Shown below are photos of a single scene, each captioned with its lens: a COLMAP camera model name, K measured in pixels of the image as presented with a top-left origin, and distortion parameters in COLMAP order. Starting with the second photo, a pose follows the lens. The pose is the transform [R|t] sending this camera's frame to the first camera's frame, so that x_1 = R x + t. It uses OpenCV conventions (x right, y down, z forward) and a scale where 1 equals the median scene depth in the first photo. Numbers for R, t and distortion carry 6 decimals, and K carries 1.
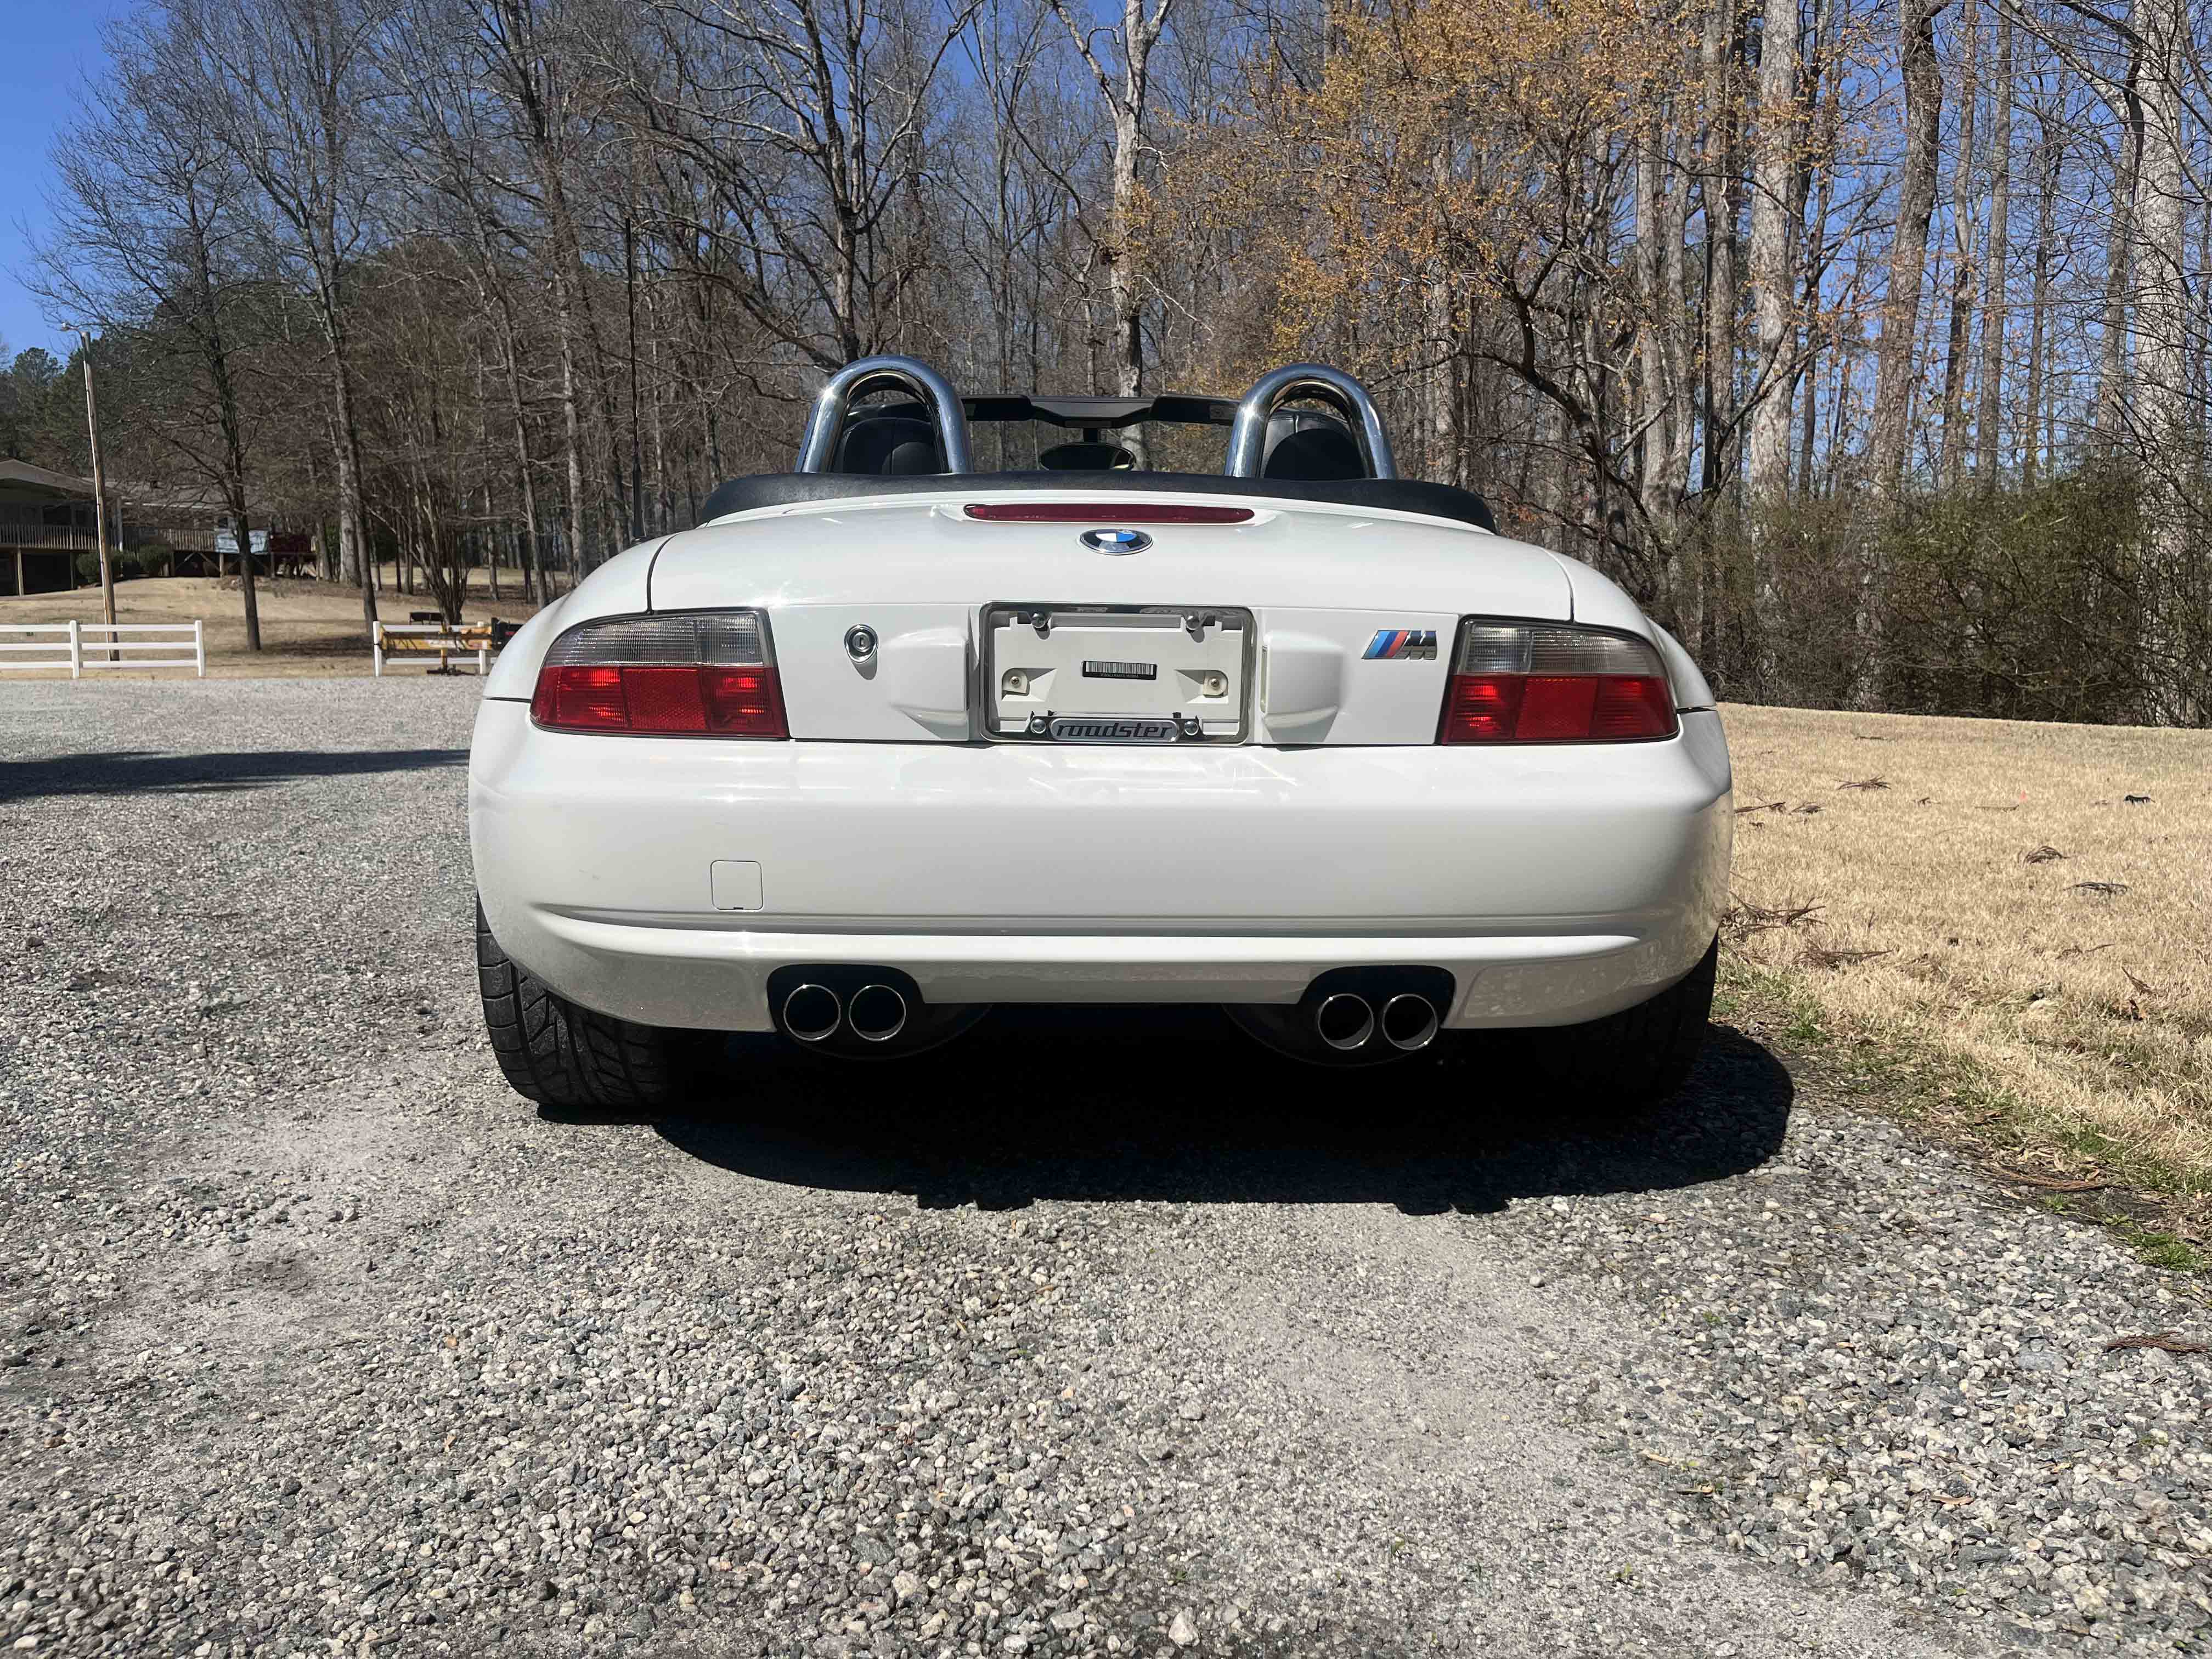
lens RADIAL K [[1658.5, 0, 1106.1], [0, 1658.5, 838.3], [0, 0, 1]] dist [0.040176, -0.047499]
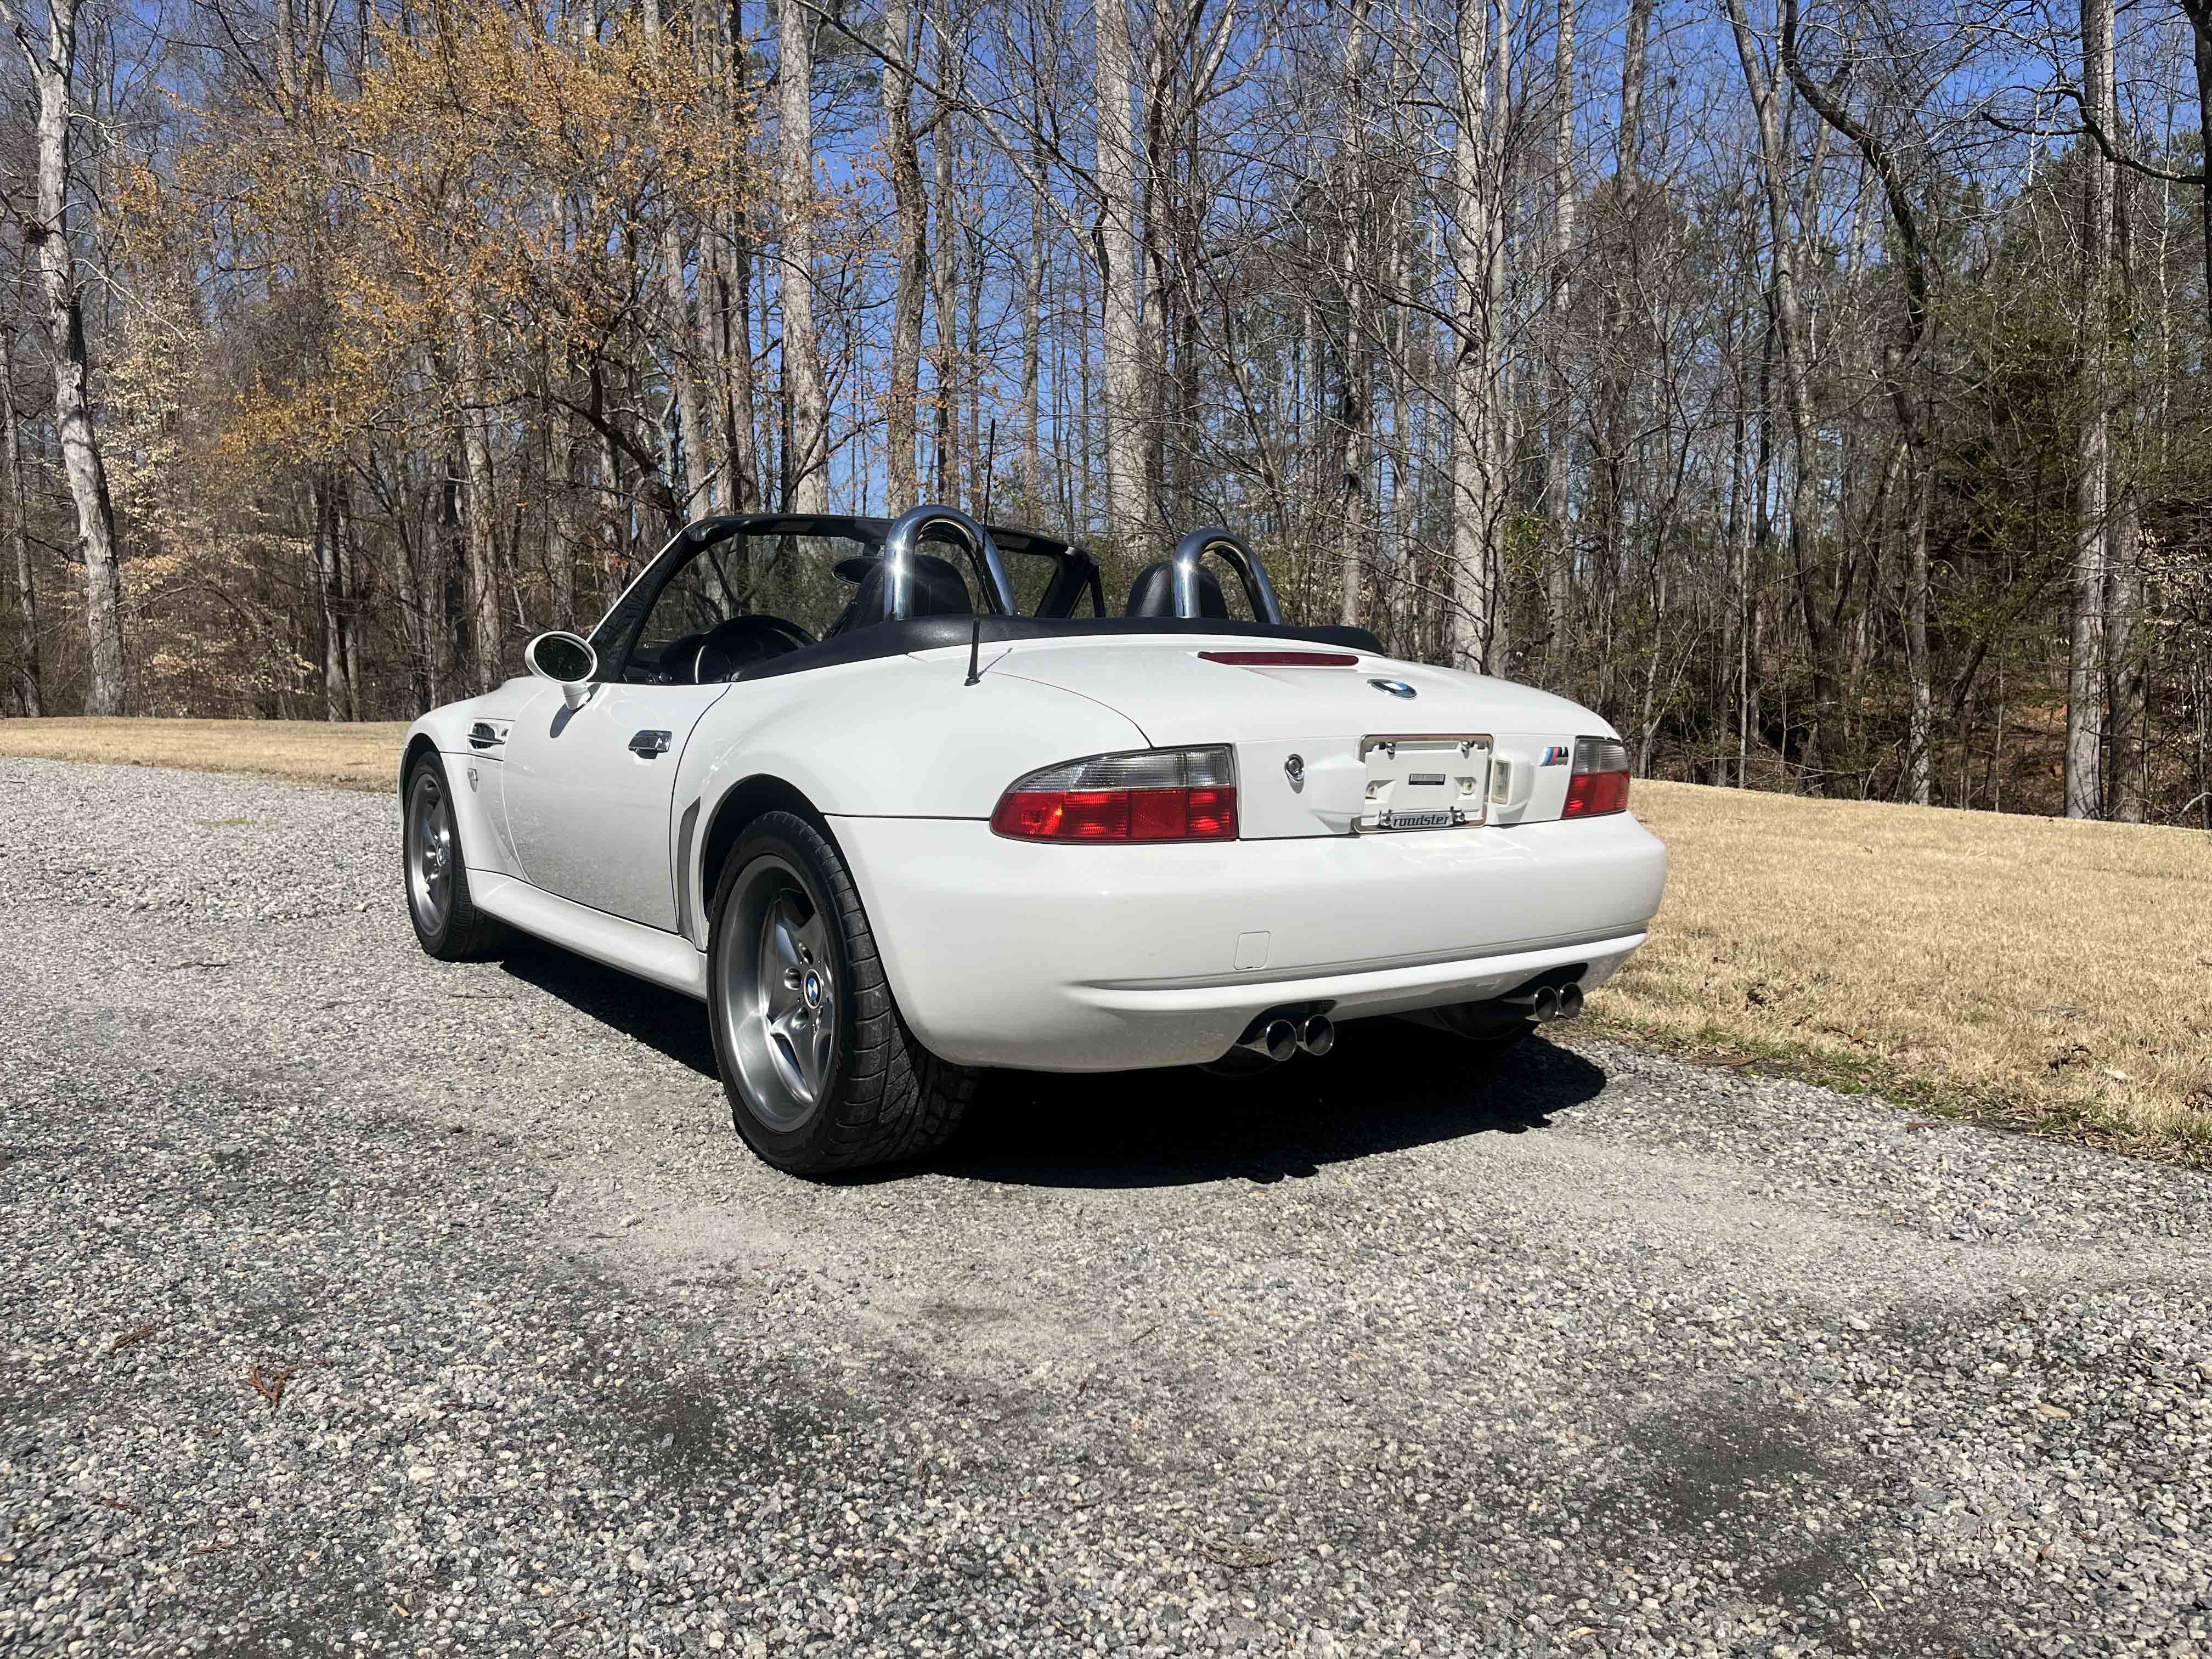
lens RADIAL K [[1658.5, 0, 1092.0], [0, 1658.5, 834.1], [0, 0, 1]] dist [0.040176, -0.047499]
pose [[0.835484, -0.055048, 0.546751, -1.024190], [0.067833, 0.997692, -0.003206, -0.068256], [-0.545313, 0.039766, 0.837289, -0.052946]]
